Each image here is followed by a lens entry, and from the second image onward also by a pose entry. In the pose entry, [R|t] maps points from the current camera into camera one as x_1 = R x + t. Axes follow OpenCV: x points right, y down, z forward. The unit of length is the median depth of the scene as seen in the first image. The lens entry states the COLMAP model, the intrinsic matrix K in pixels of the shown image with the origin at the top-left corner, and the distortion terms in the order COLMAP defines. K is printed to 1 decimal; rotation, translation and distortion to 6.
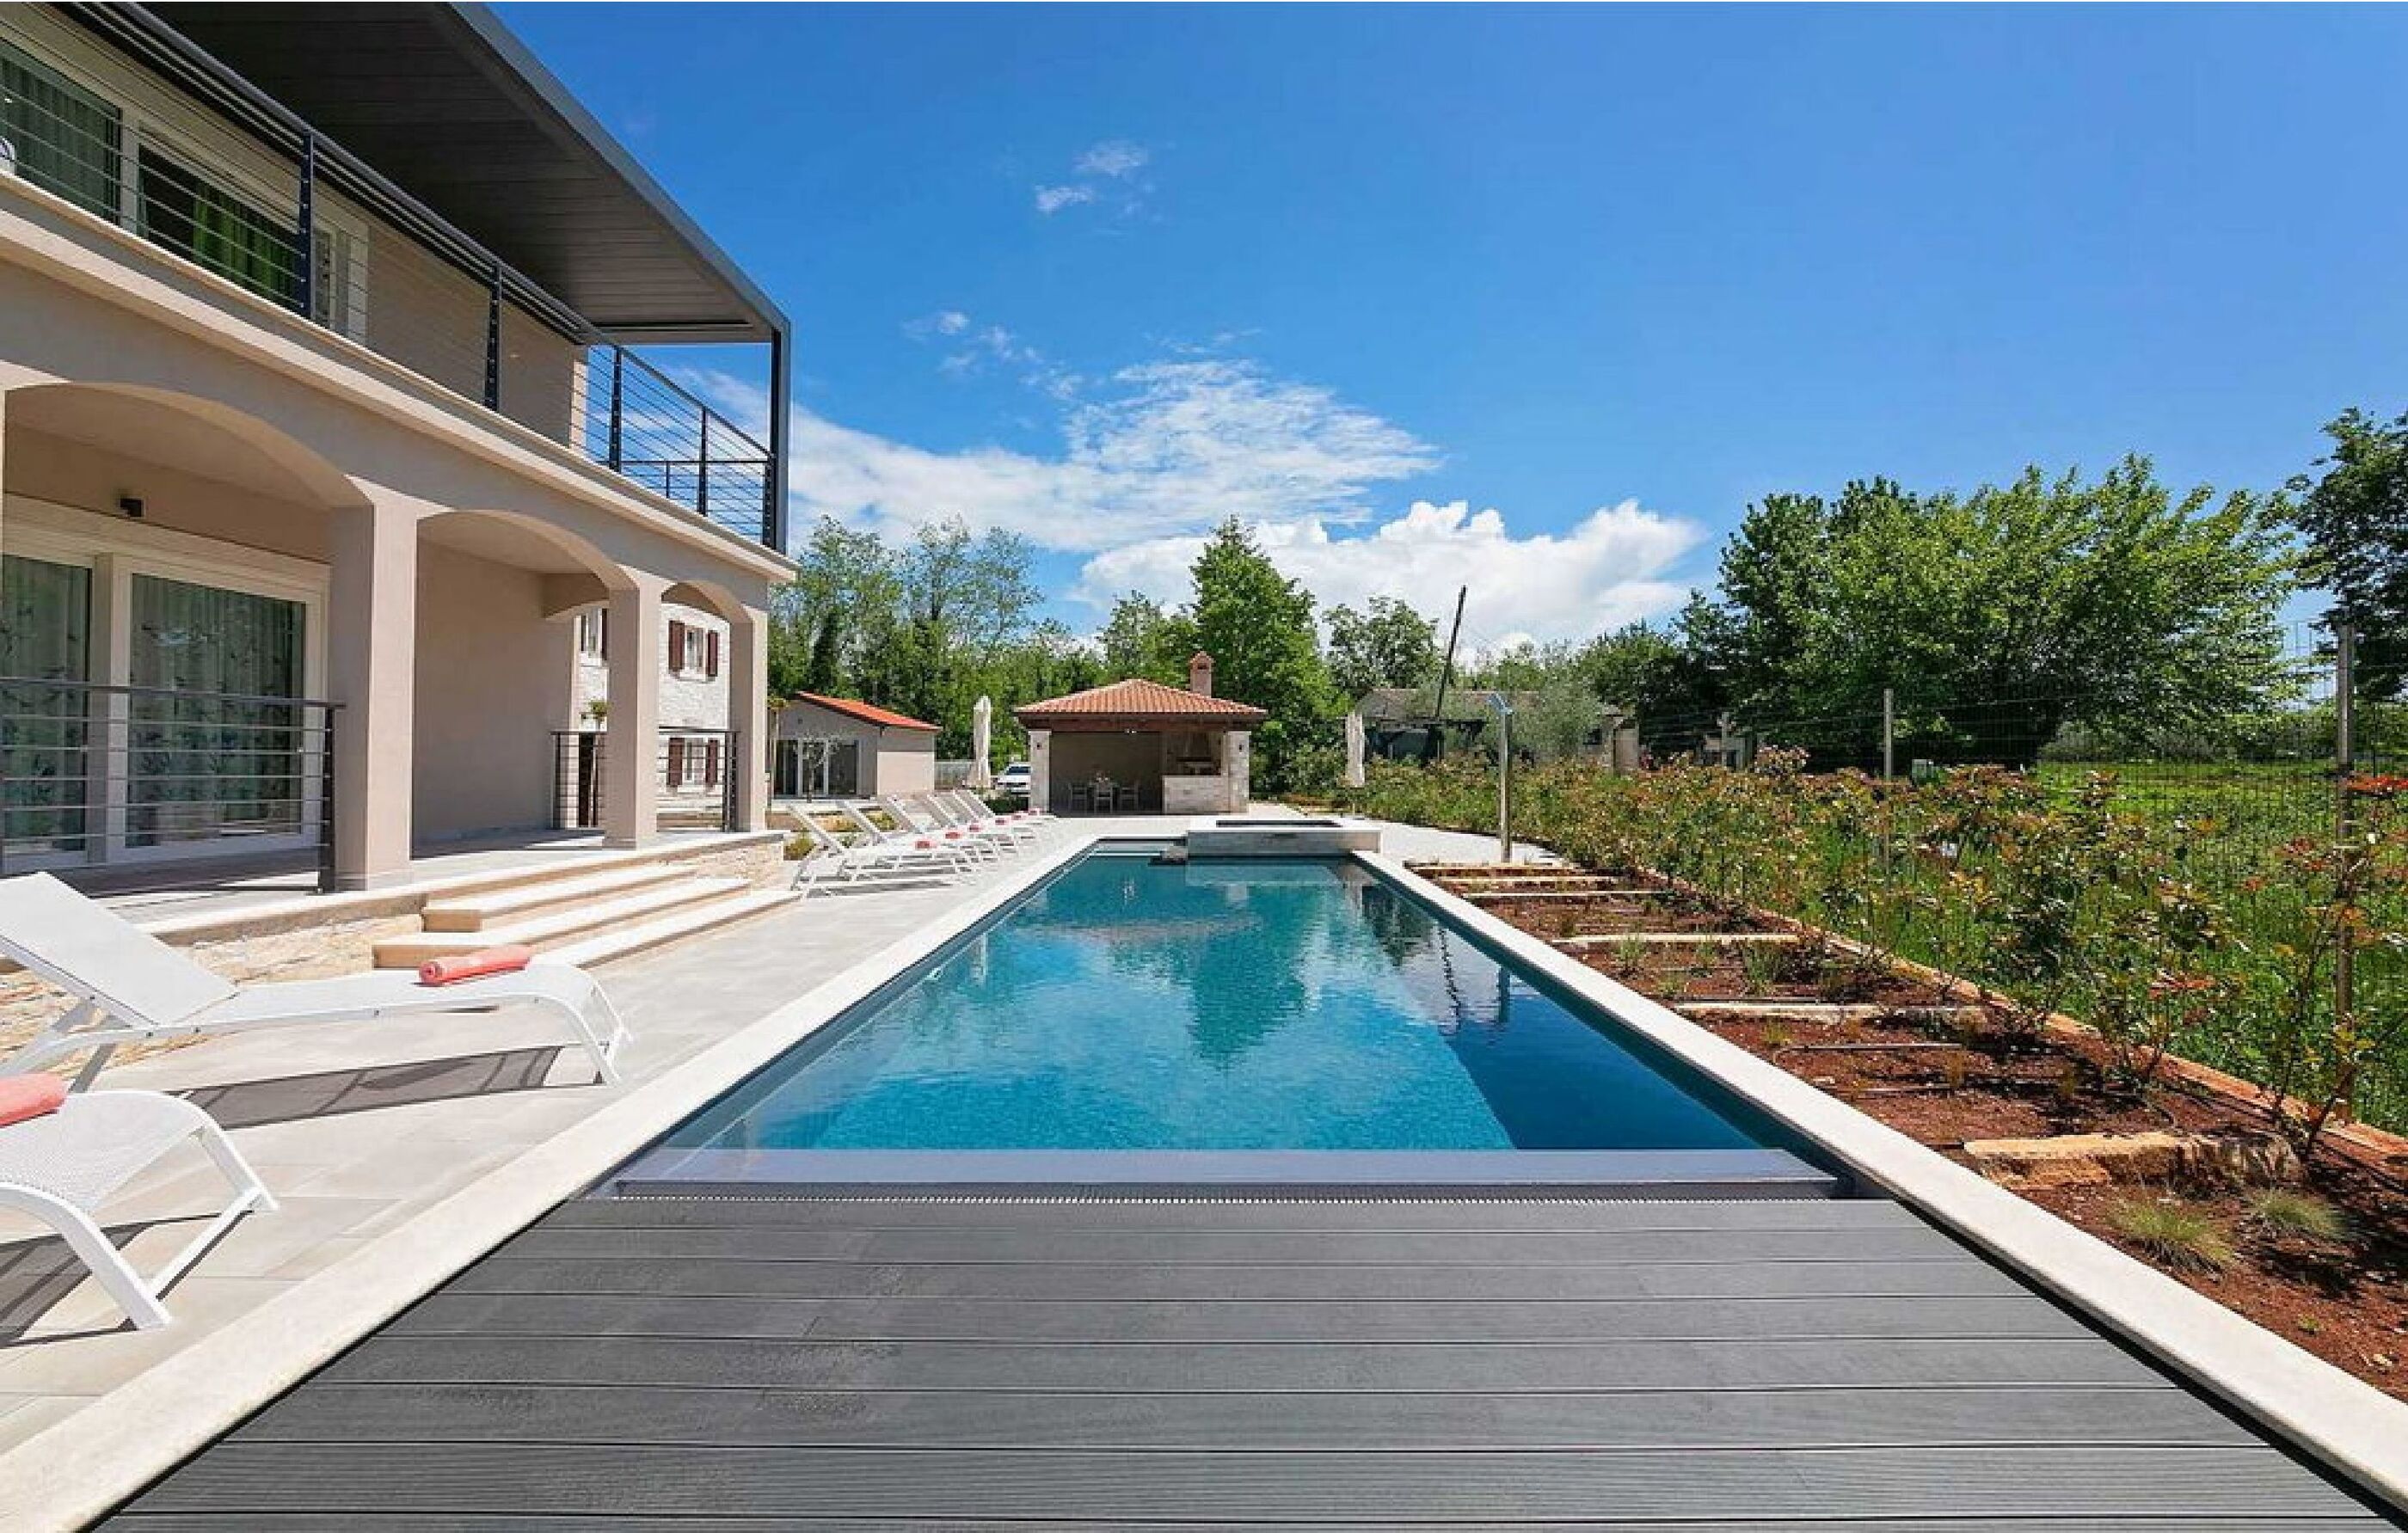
lens RADIAL K [[870.8, 0, 1204.0], [0, 870.8, 766.5], [0, 0, 1]] dist [0.000089, -0.000004]
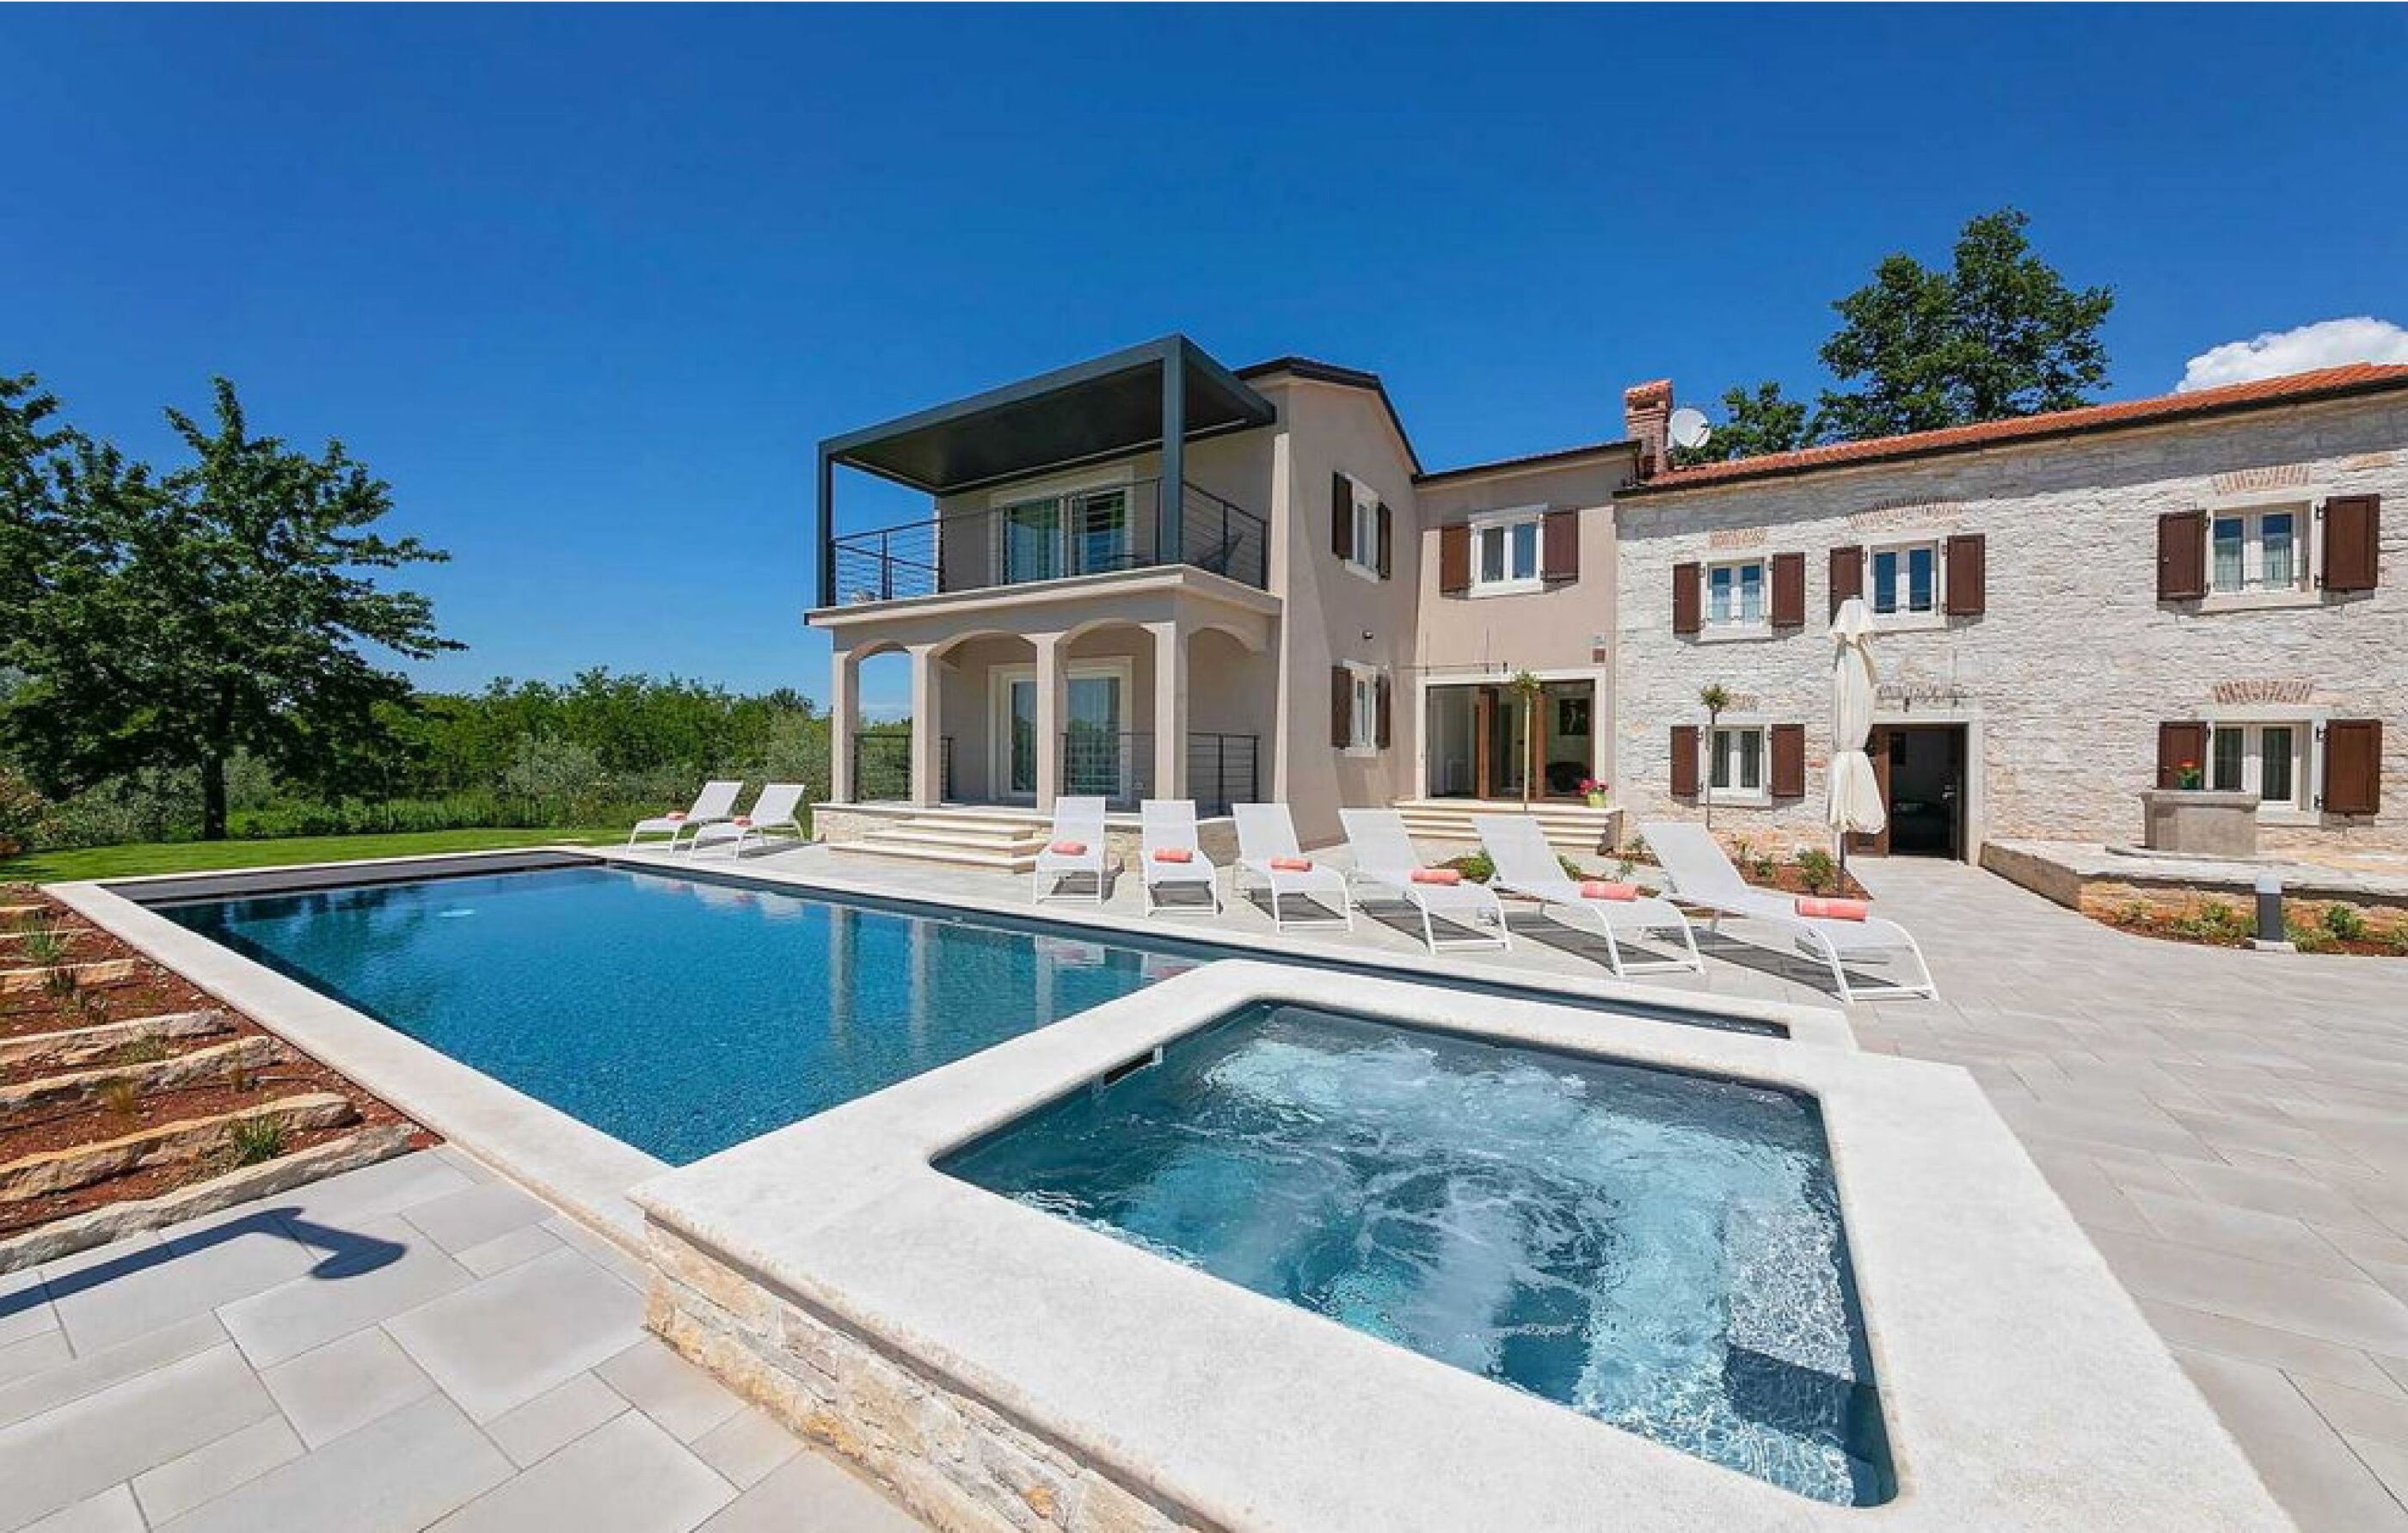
lens RADIAL K [[870.8, 0, 1204.0], [0, 870.8, 766.5], [0, 0, 1]] dist [0.000089, -0.000004]
pose [[-0.523366, -0.005468, -0.852090, 0.116944], [-0.004483, 0.999983, -0.003664, -0.000367], [0.852096, 0.001902, -0.523382, 0.463124]]
